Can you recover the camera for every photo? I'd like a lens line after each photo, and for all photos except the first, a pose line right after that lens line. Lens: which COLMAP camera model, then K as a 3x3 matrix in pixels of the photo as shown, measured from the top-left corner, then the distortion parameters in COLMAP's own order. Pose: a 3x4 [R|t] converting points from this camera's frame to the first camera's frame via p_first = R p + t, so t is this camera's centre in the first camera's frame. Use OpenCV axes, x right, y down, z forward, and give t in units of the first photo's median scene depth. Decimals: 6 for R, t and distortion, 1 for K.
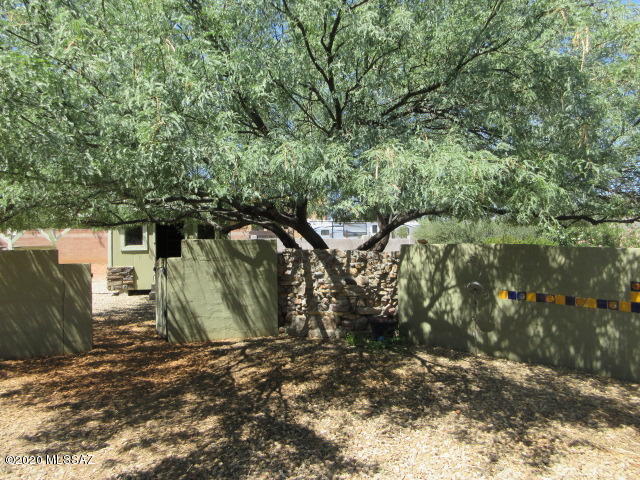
lens RADIAL K [[476.0, 0, 317.2], [0, 476.0, 237.0], [0, 0, 1]] dist [0.002144, 0.002521]
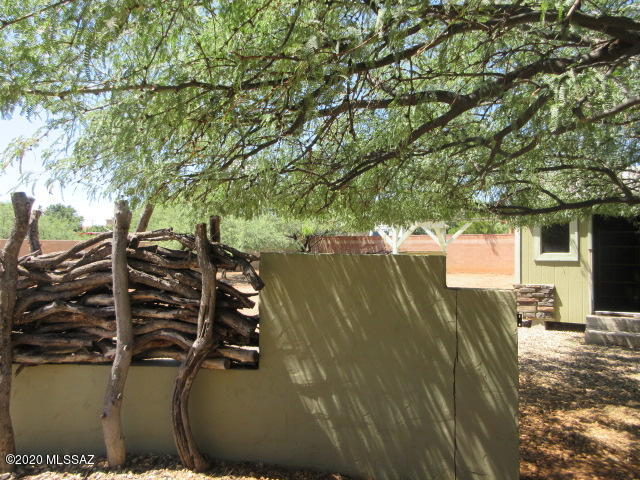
lens RADIAL K [[476.0, 0, 318.0], [0, 476.0, 239.9], [0, 0, 1]] dist [0.002144, 0.002521]
pose [[0.718665, -0.002416, -0.695353, -0.166106], [-0.005345, 0.999945, -0.008999, 0.007306], [0.695336, 0.010184, 0.718612, 0.309554]]
